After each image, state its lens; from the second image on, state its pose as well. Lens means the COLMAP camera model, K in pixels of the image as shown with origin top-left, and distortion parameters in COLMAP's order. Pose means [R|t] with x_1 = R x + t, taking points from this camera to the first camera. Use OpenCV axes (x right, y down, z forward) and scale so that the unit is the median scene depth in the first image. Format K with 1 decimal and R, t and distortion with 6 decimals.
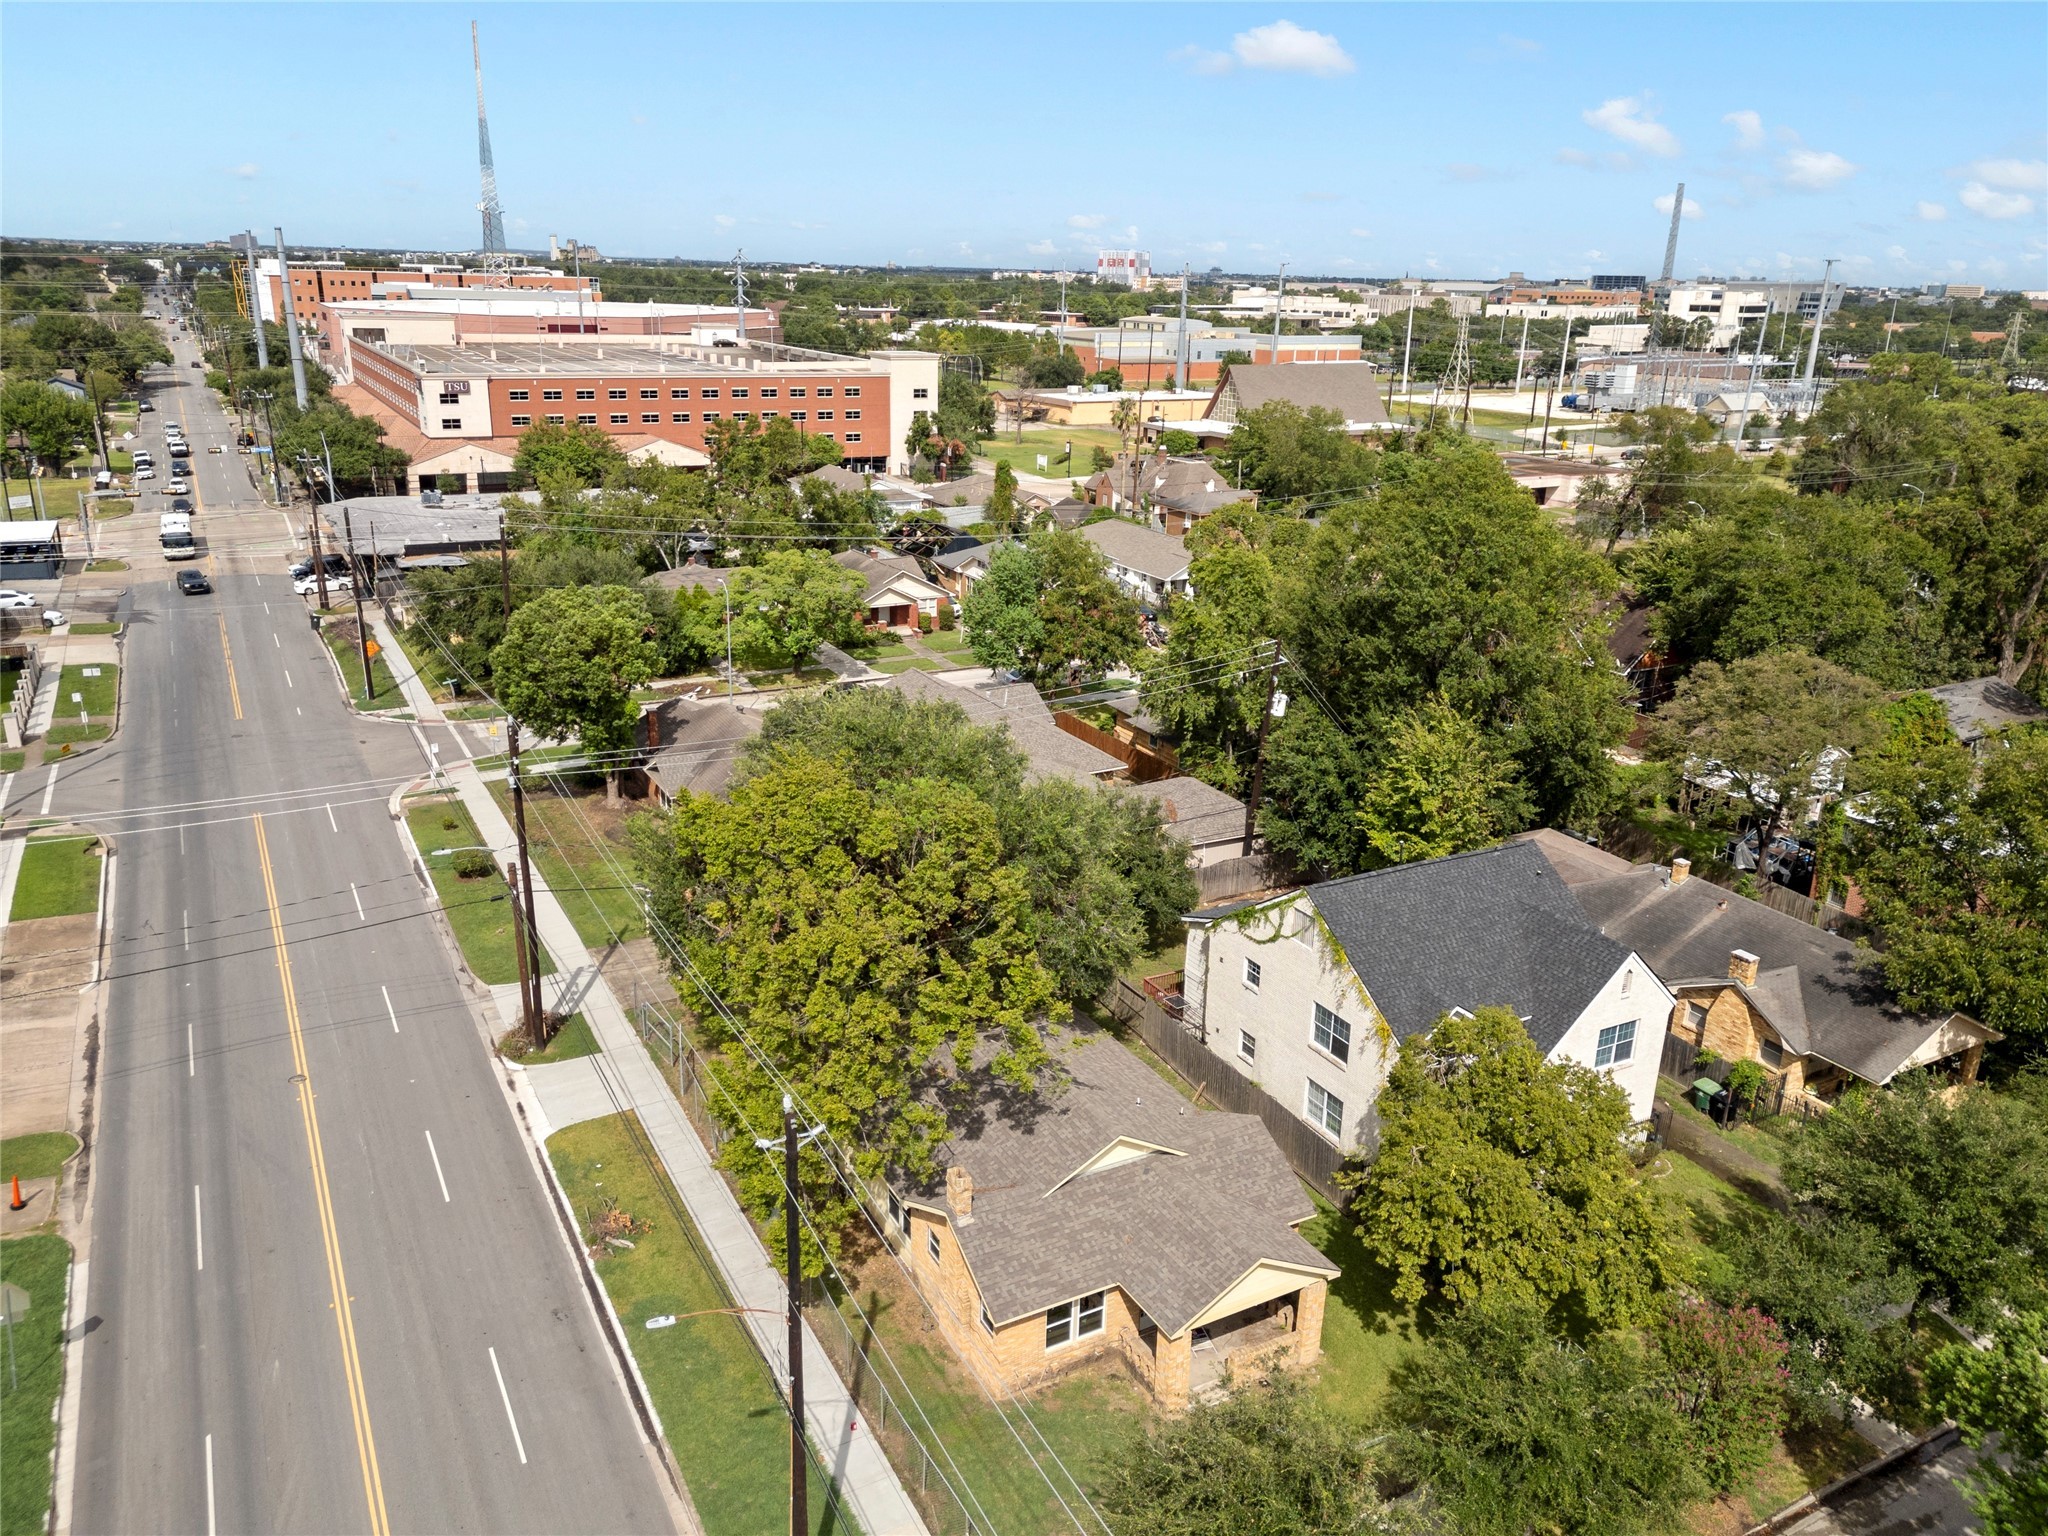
lens RADIAL K [[1482.7, 0, 1024.0], [0, 1482.7, 768.0], [0, 0, 1]] dist [0.079637, -0.092702]
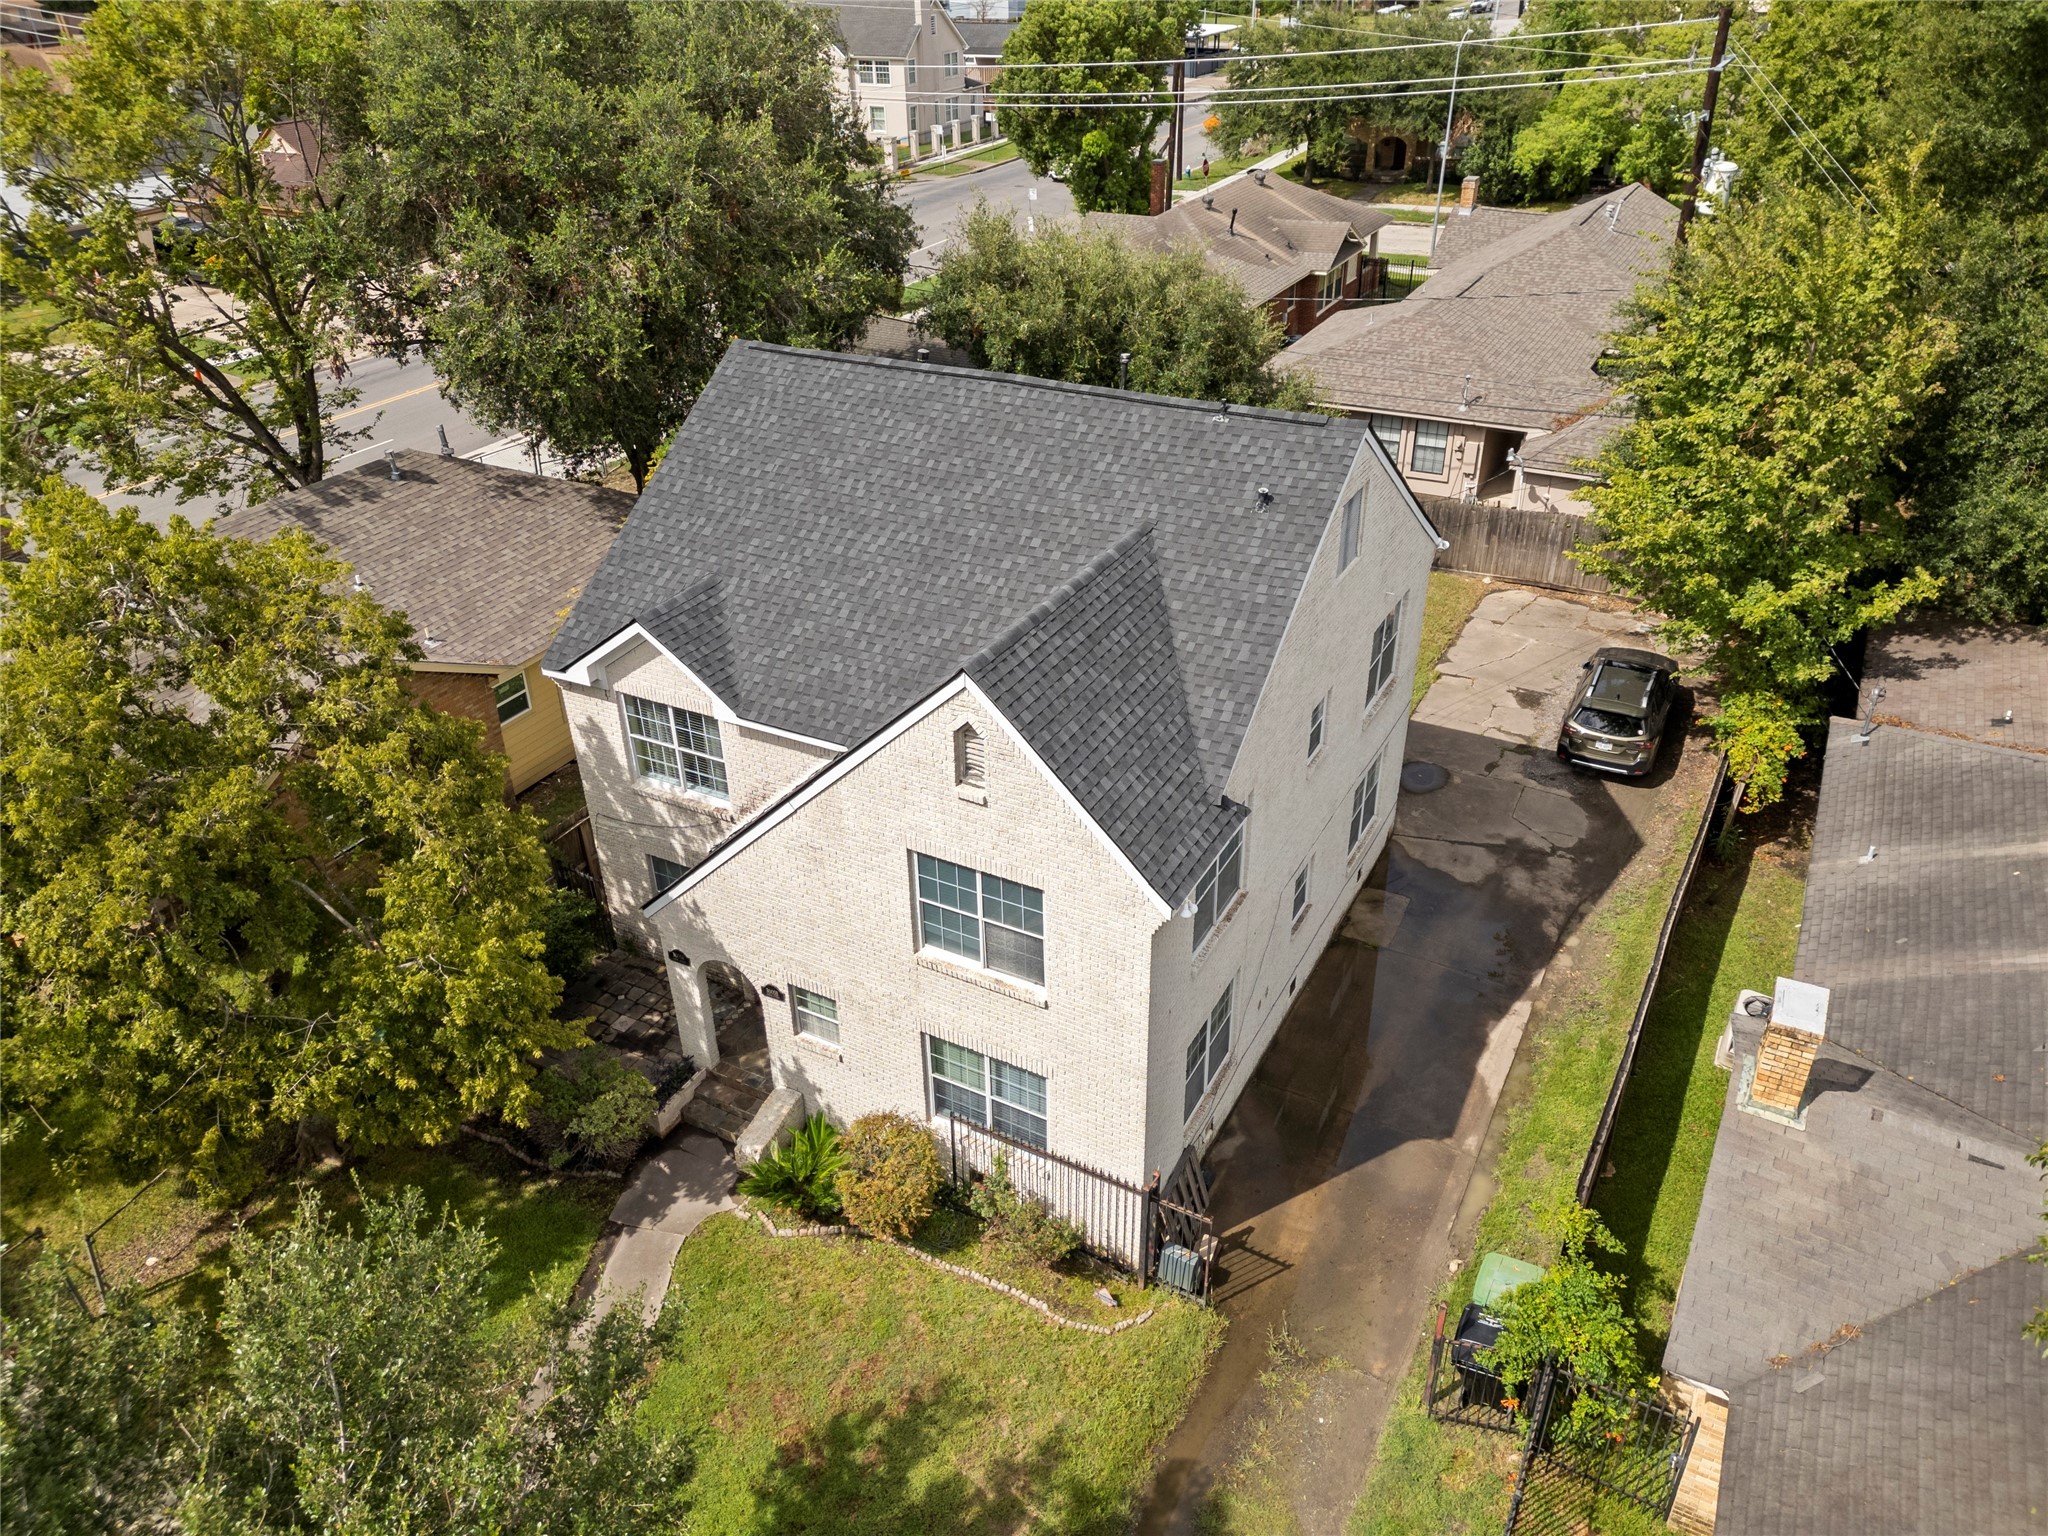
lens RADIAL K [[1435.8, 0, 1011.7], [0, 1435.8, 766.5], [0, 0, 1]] dist [0.073181, -0.076101]
pose [[0.530397, 0.400896, -0.746968, 0.155645], [-0.232669, 0.916123, 0.326471, 0.007784], [0.815196, 0.000637, 0.579185, 0.192784]]
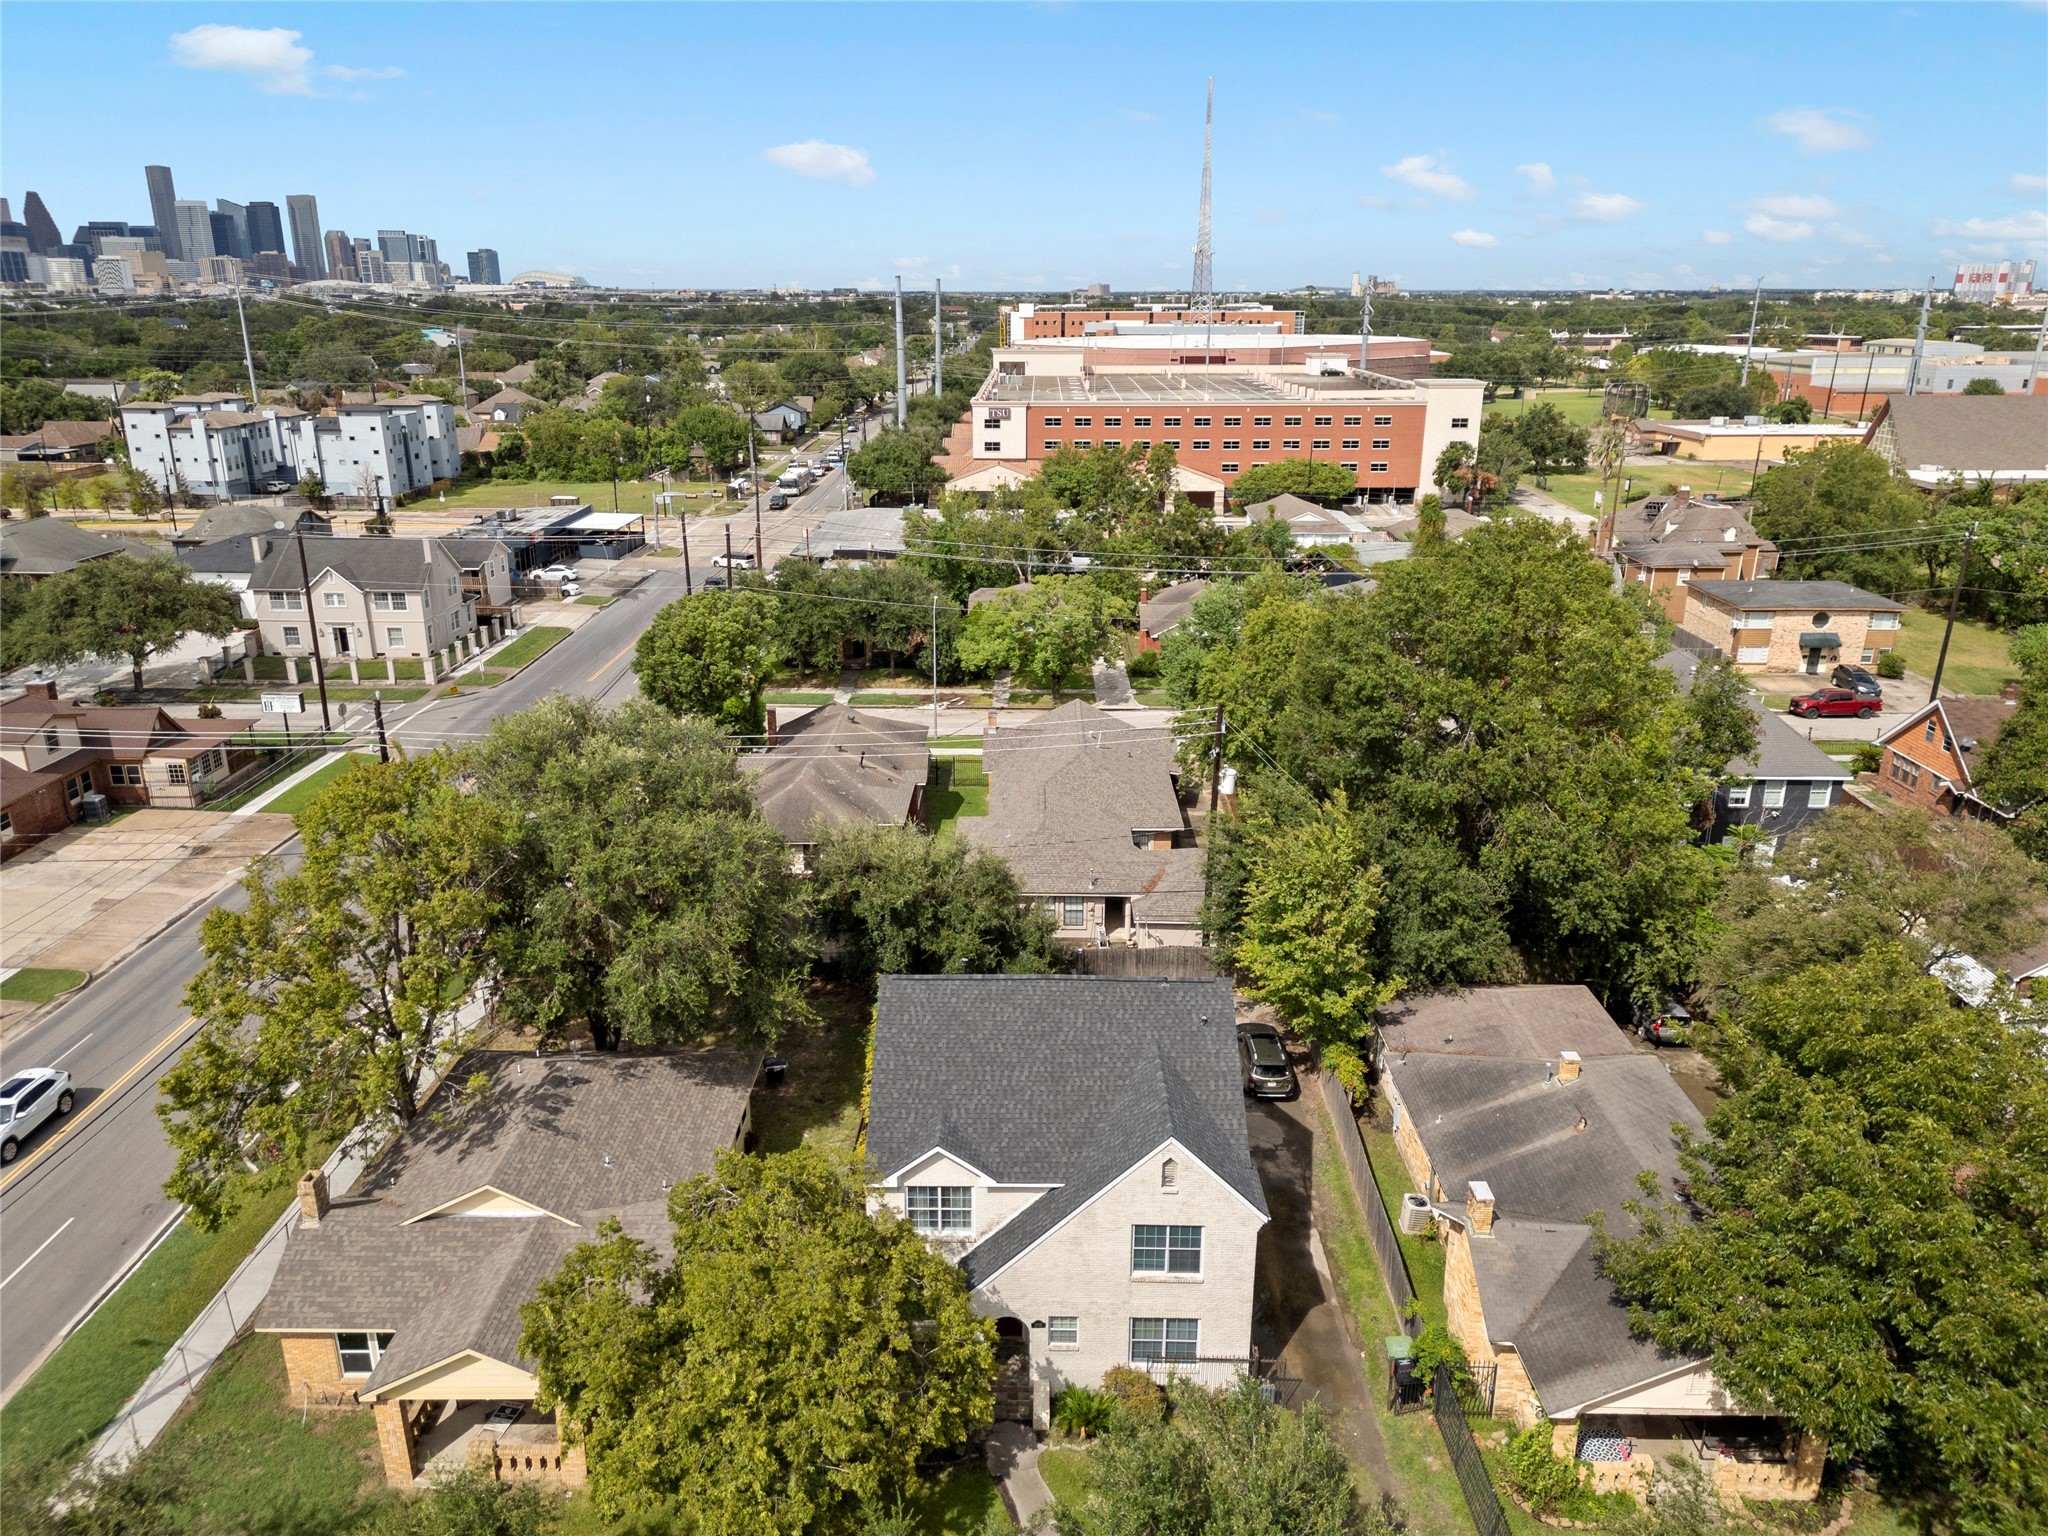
lens RADIAL K [[1435.8, 0, 1011.7], [0, 1435.8, 766.5], [0, 0, 1]] dist [0.073181, -0.076101]
pose [[0.866395, 0.132961, -0.481333, 0.158278], [-0.138383, 0.990078, 0.024406, -0.018455], [0.479802, 0.045463, 0.876198, 0.066334]]
